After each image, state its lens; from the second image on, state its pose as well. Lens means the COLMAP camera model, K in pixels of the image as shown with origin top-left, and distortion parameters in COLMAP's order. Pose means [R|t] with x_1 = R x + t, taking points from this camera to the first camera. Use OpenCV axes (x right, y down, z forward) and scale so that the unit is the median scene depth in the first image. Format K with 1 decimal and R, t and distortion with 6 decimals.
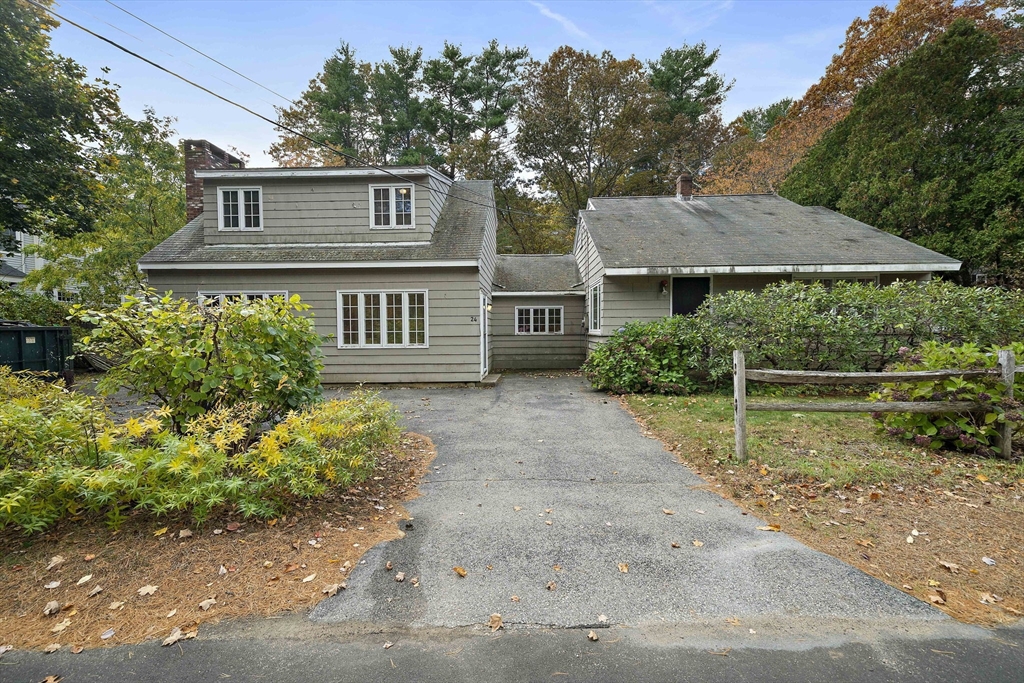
lens RADIAL K [[447.4, 0, 507.4], [0, 447.4, 345.6], [0, 0, 1]] dist [0.012708, 0.000176]
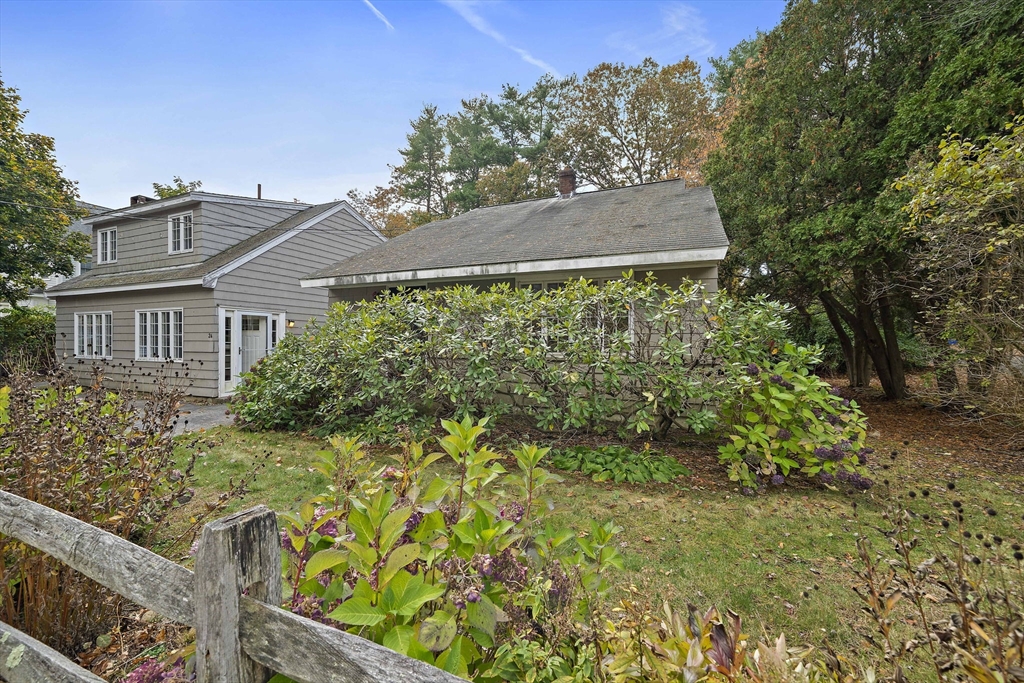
lens RADIAL K [[398.7, 0, 510.6], [0, 398.7, 338.1], [0, 0, 1]] dist [-0.000228, 0.000063]
pose [[0.936686, 0.006342, -0.350114, 0.639246], [-0.020254, 0.999143, -0.036090, -0.025112], [0.349585, 0.040896, 0.936012, 0.282428]]
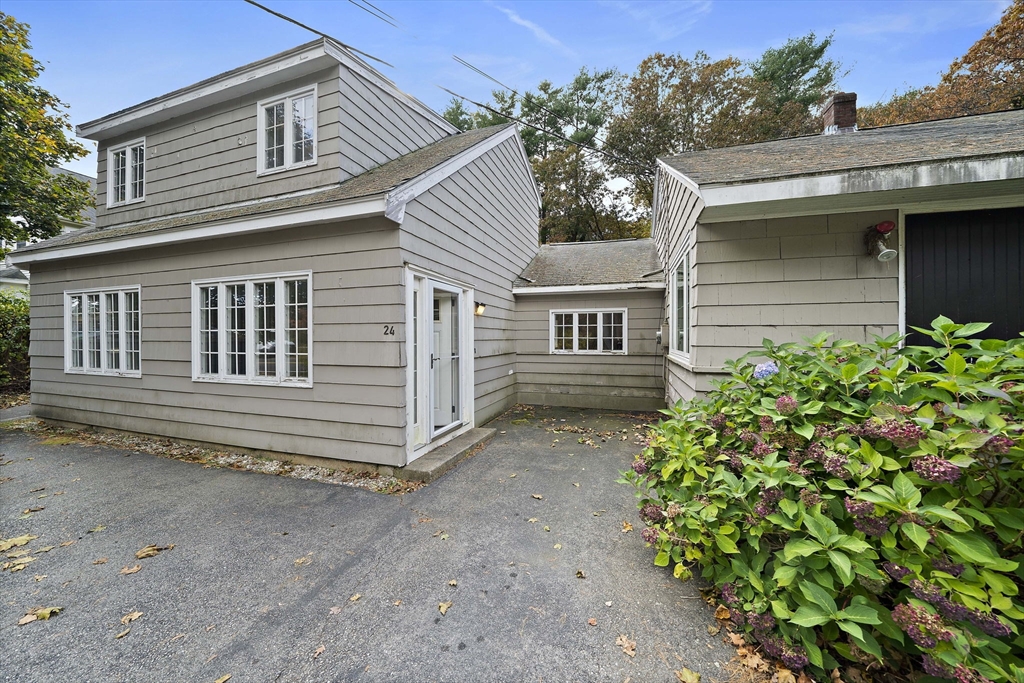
lens RADIAL K [[358.3, 0, 515.8], [0, 358.3, 337.2], [0, 0, 1]] dist [-0.020145, 0.001071]
pose [[0.964729, 0.005917, -0.263180, 0.107215], [-0.015326, 0.999314, -0.033715, -0.030259], [0.262800, 0.036559, 0.964157, 0.492037]]
